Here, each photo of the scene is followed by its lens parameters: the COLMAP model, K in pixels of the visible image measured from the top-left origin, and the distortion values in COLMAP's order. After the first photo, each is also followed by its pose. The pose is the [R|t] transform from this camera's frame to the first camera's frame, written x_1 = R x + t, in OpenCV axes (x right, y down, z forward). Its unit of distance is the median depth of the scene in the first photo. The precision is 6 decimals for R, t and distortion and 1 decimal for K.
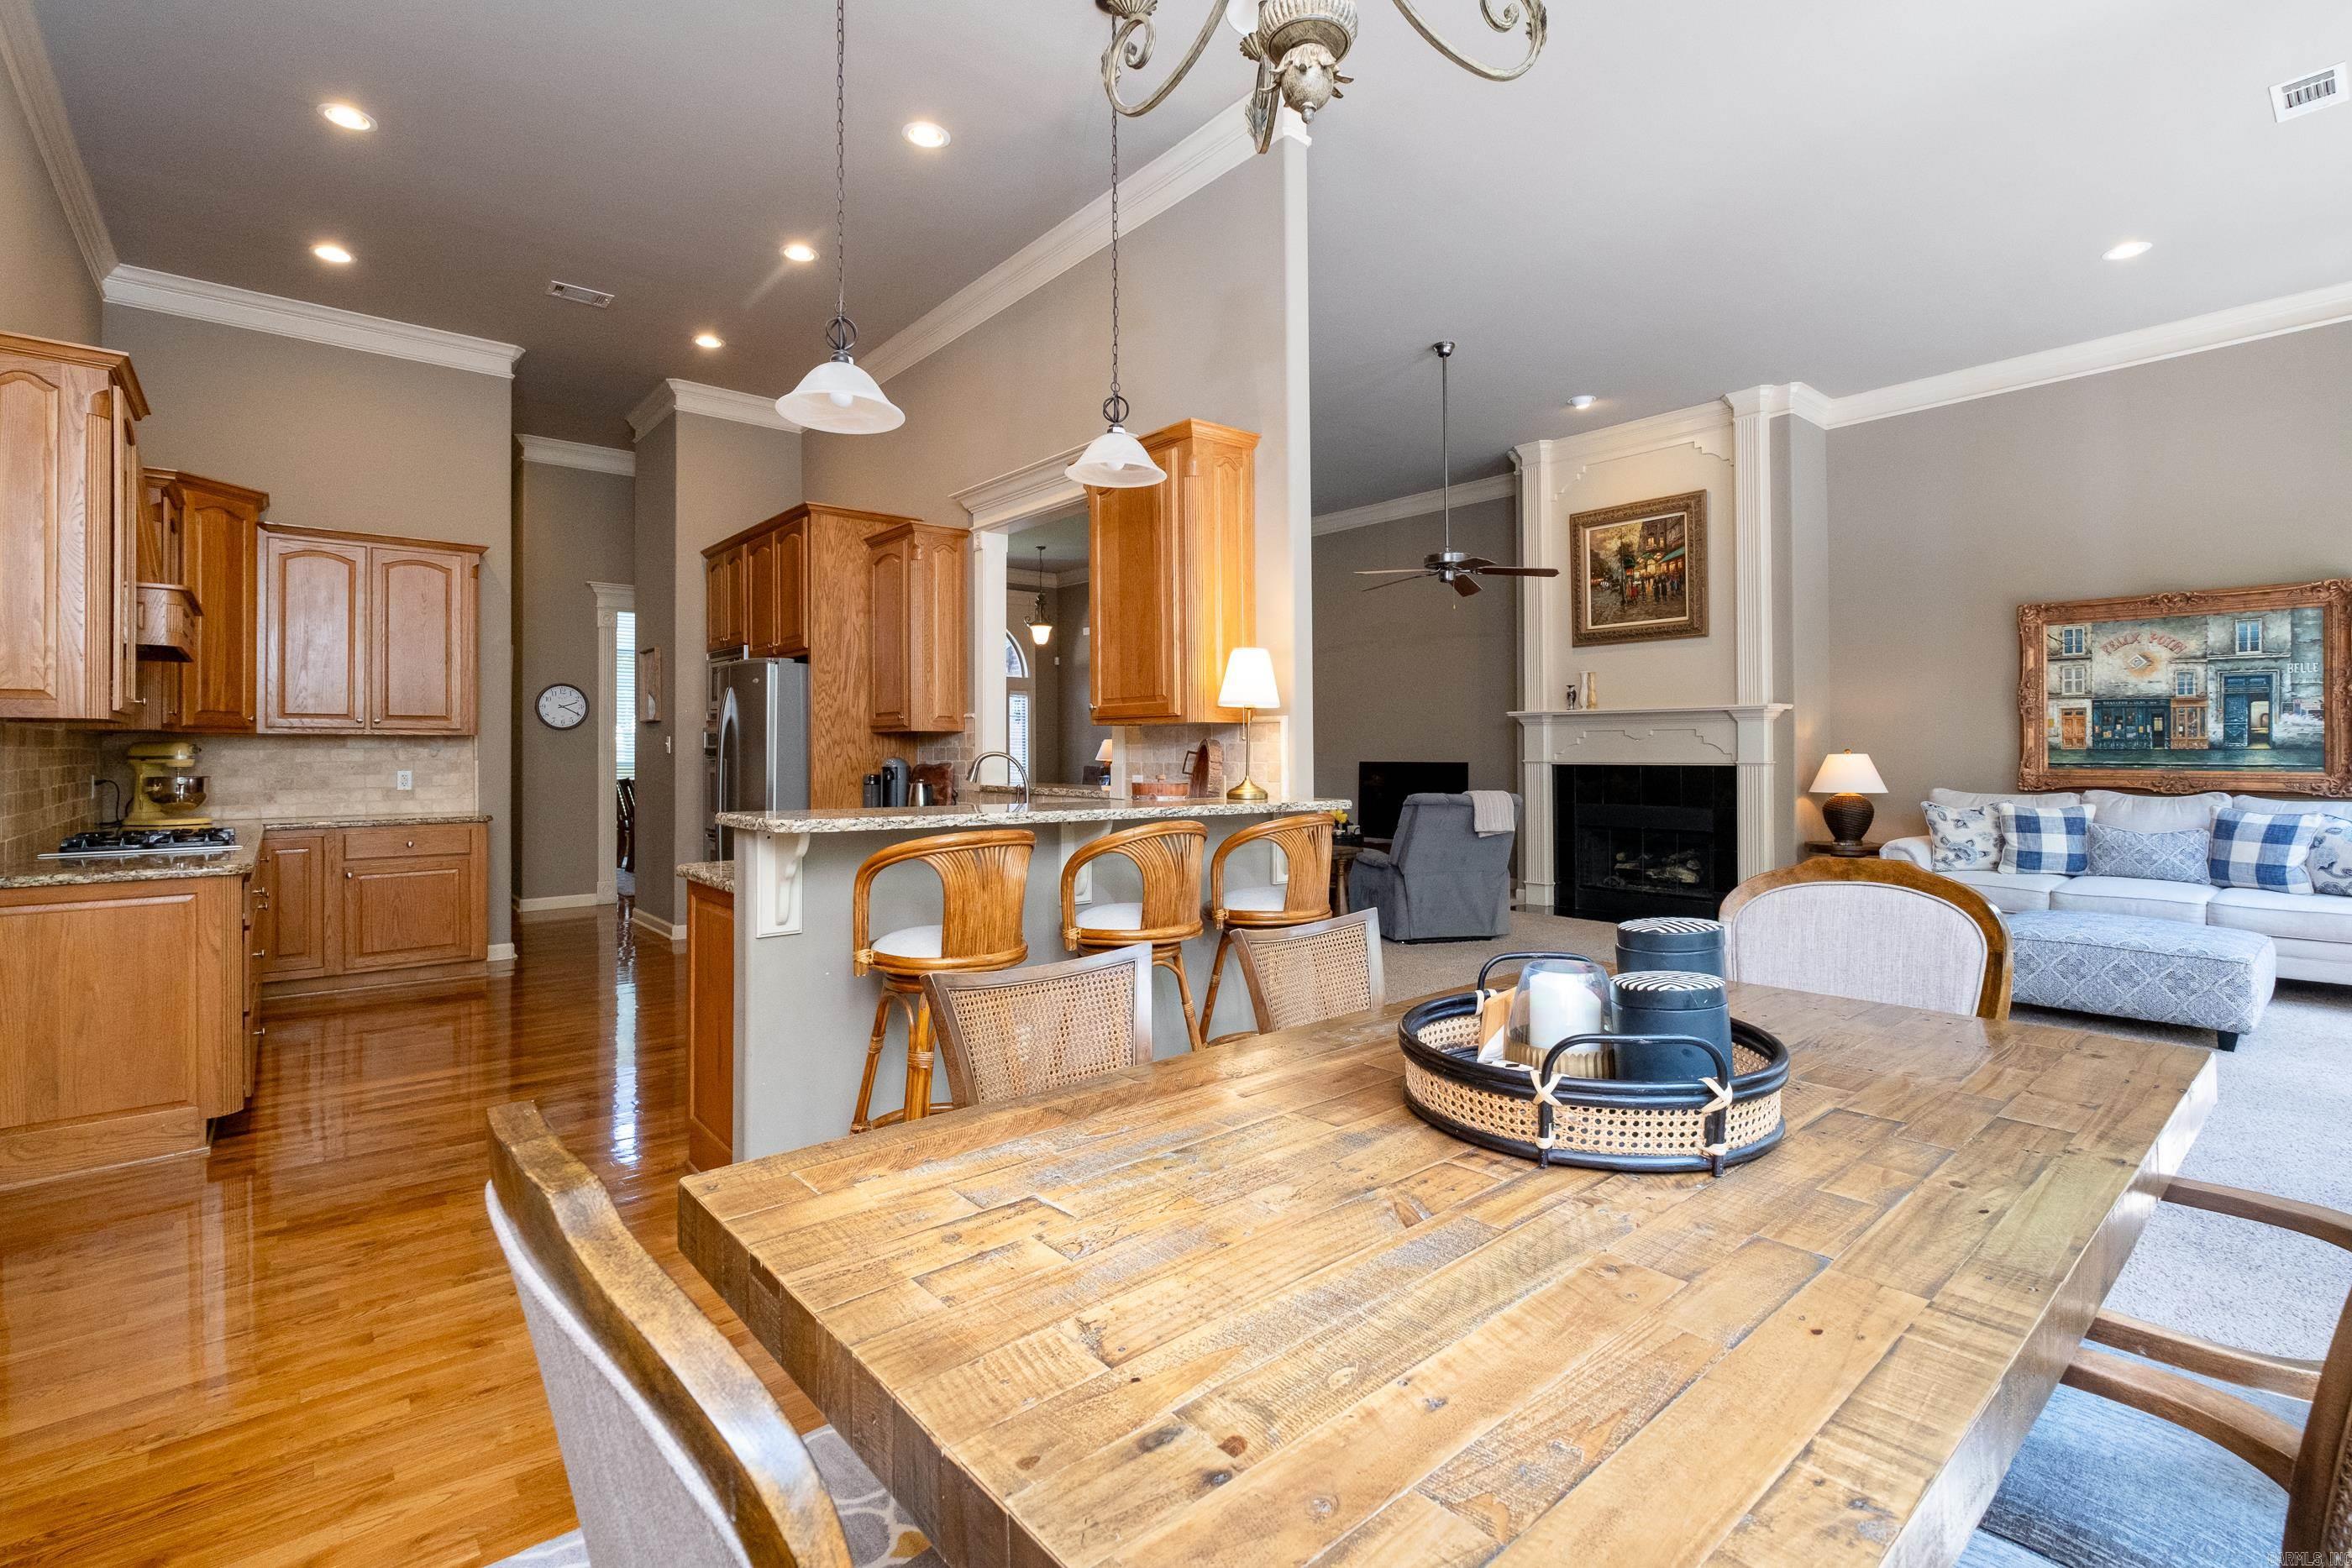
lens RADIAL K [[1058.6, 0, 1180.7], [0, 1058.6, 742.8], [0, 0, 1]] dist [-0.001211, 0.000234]
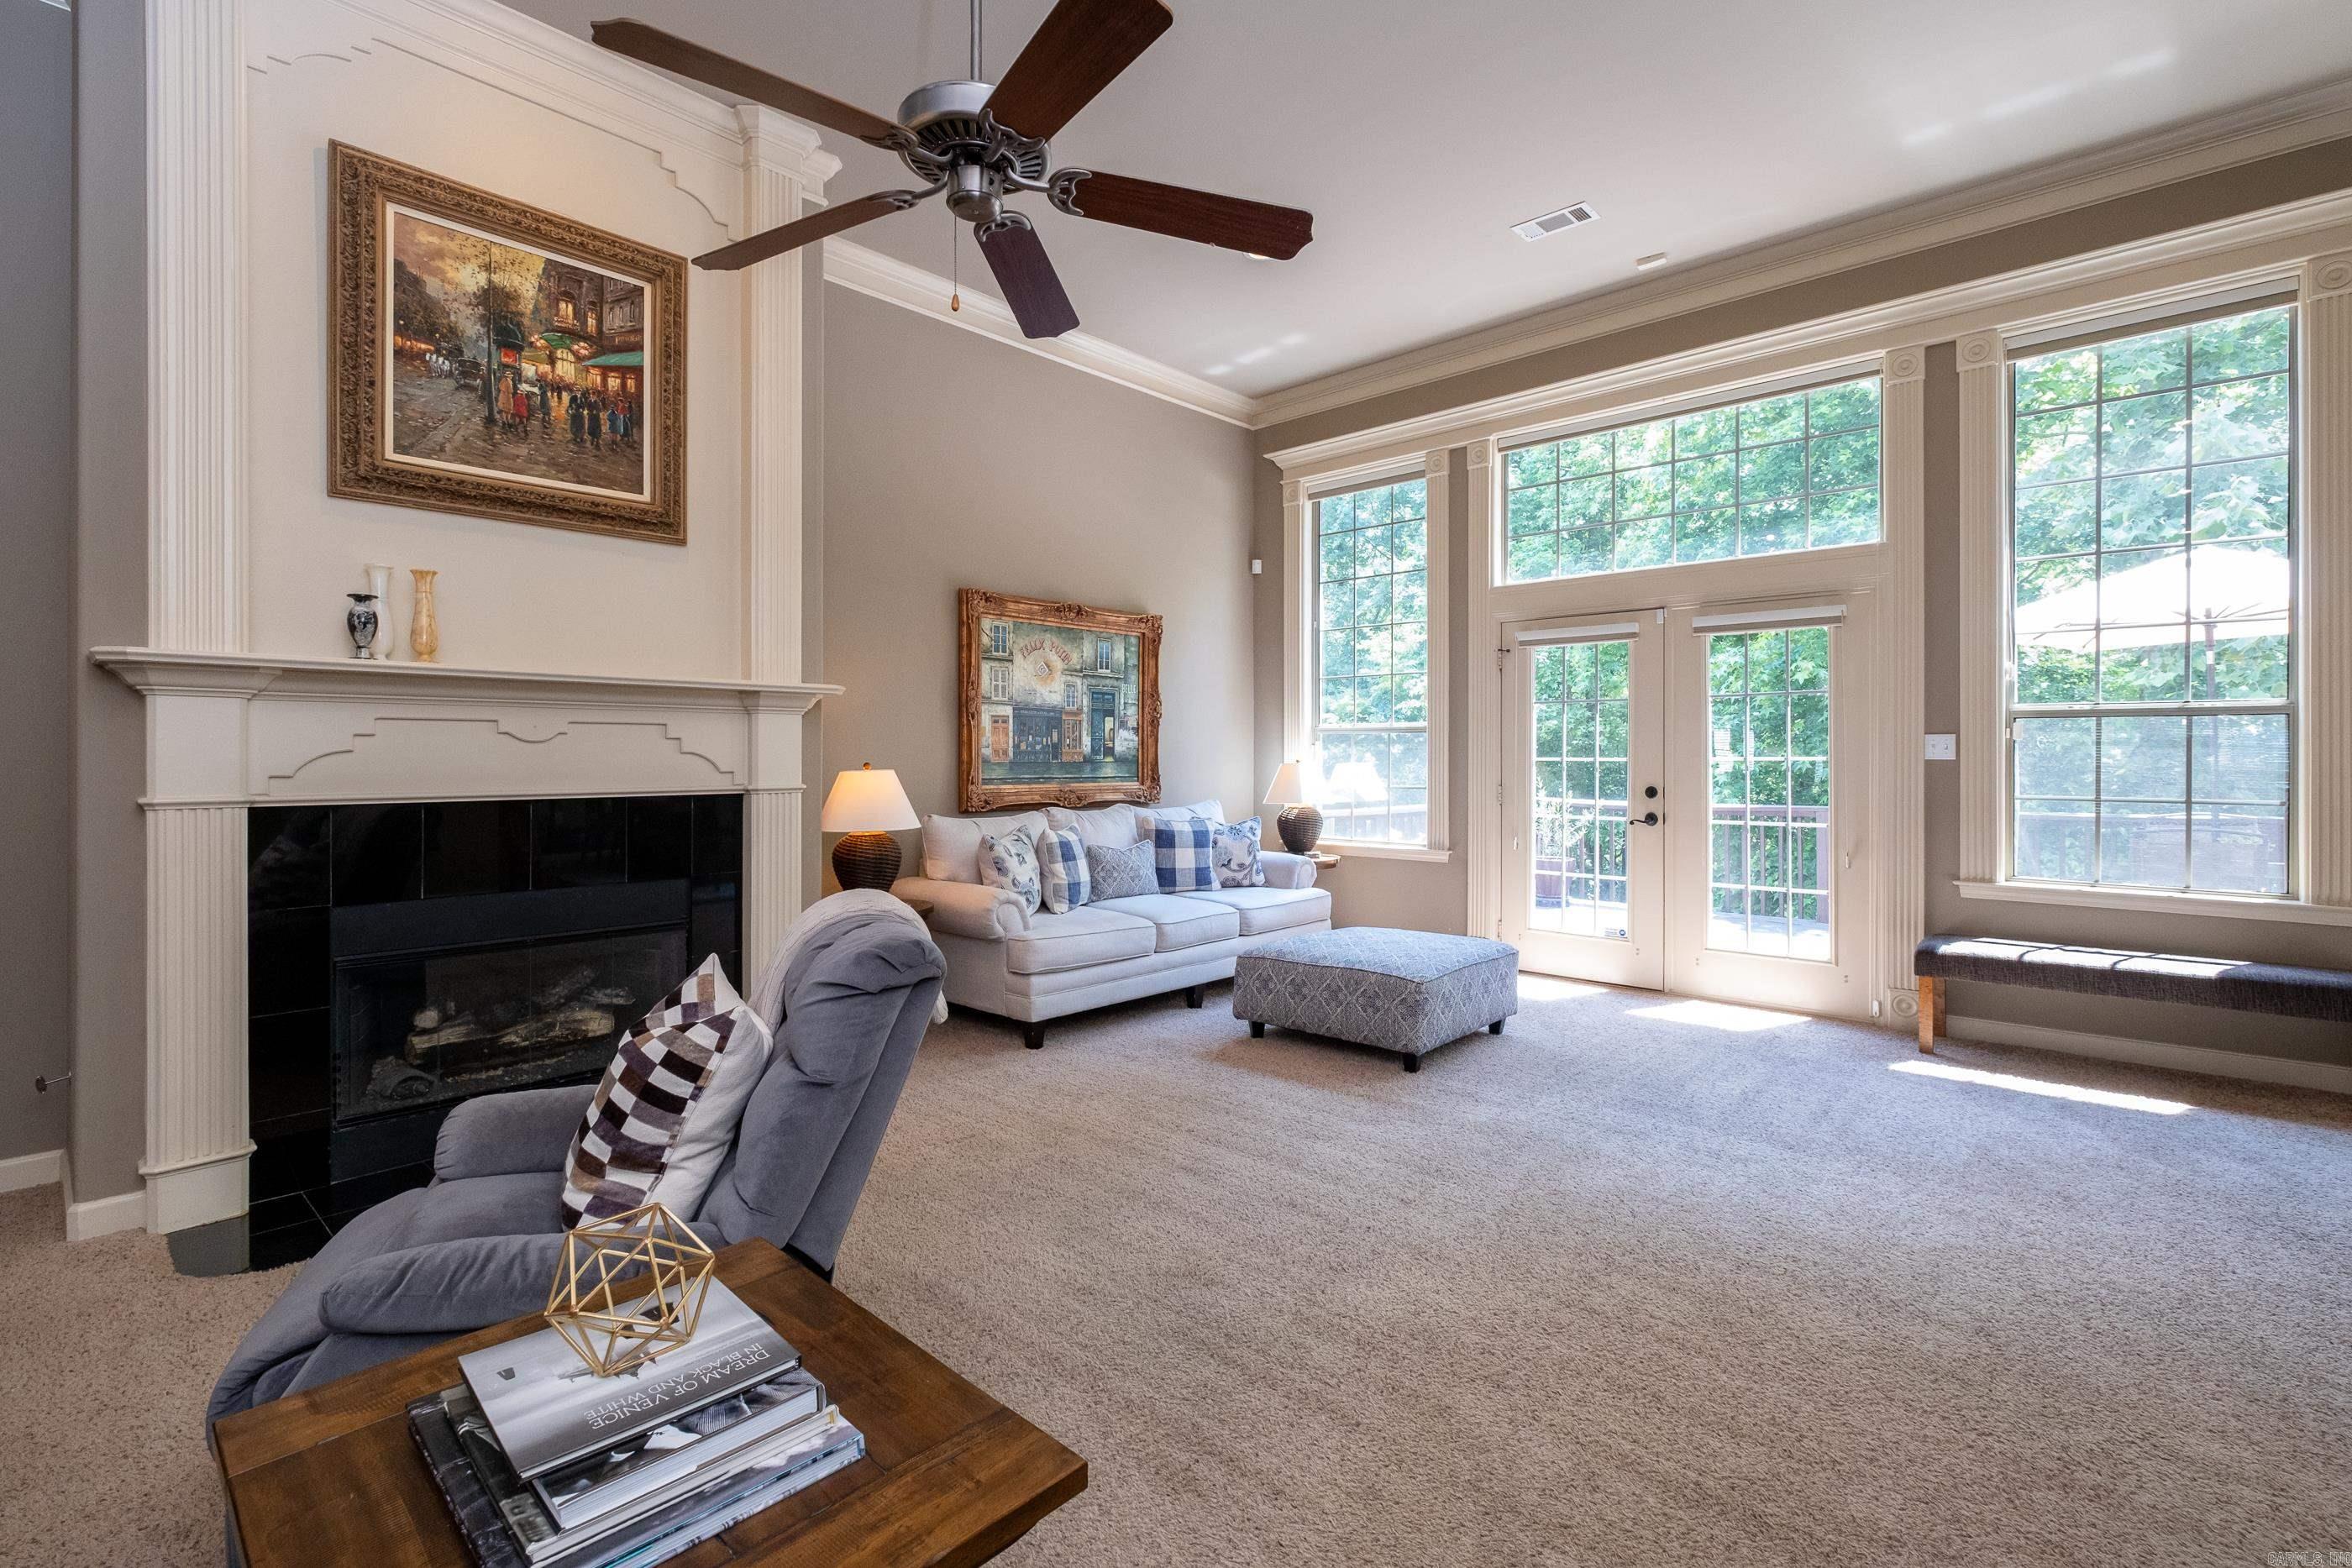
lens RADIAL K [[1057.9, 0, 1166.7], [0, 1057.9, 753.3], [0, 0, 1]] dist [-0.001333, -0.000205]
pose [[-0.109919, 0.004712, 0.993929, -0.051821], [-0.007030, 0.999960, -0.005518, 0.003036], [-0.993916, -0.007594, -0.109881, 1.069017]]
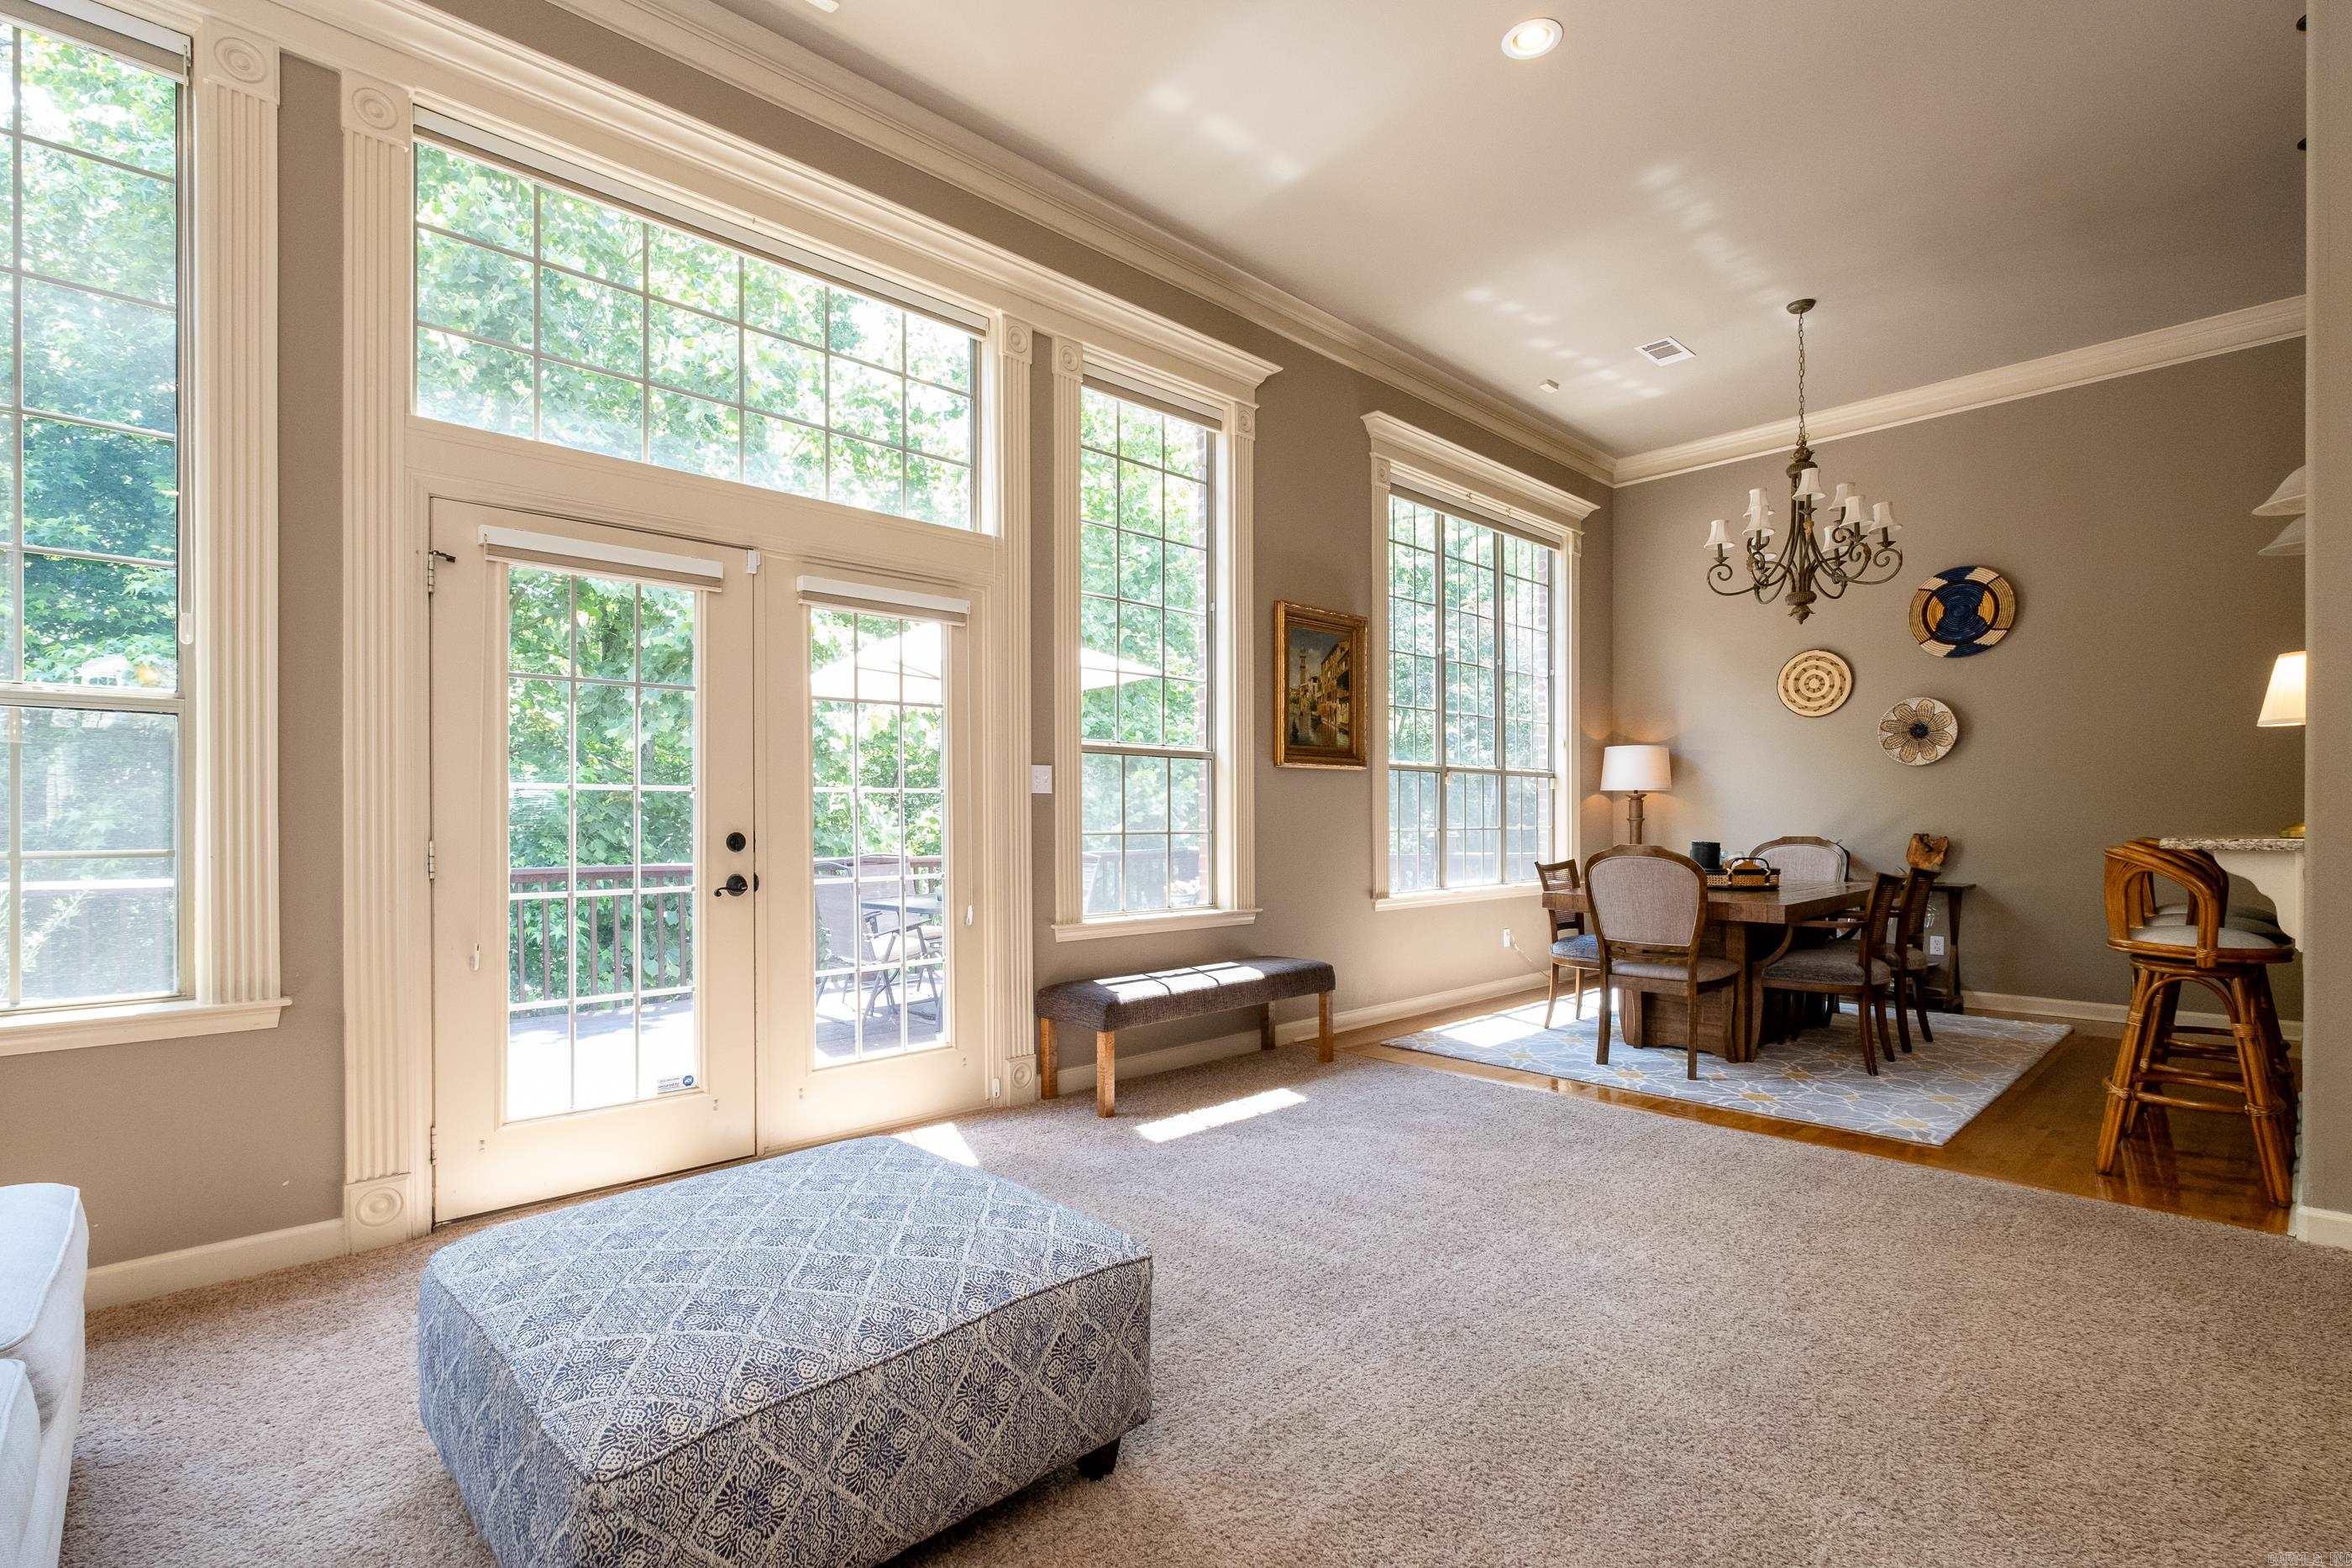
lens RADIAL K [[1085.1, 0, 1164.7], [0, 1085.1, 821.2], [0, 0, 1]] dist [0.001541, 0.000697]
pose [[-0.999109, 0.007823, -0.041464, 0.635593], [0.008149, 0.999937, -0.007696, 0.024878], [0.041402, -0.008028, -0.999110, 1.144722]]
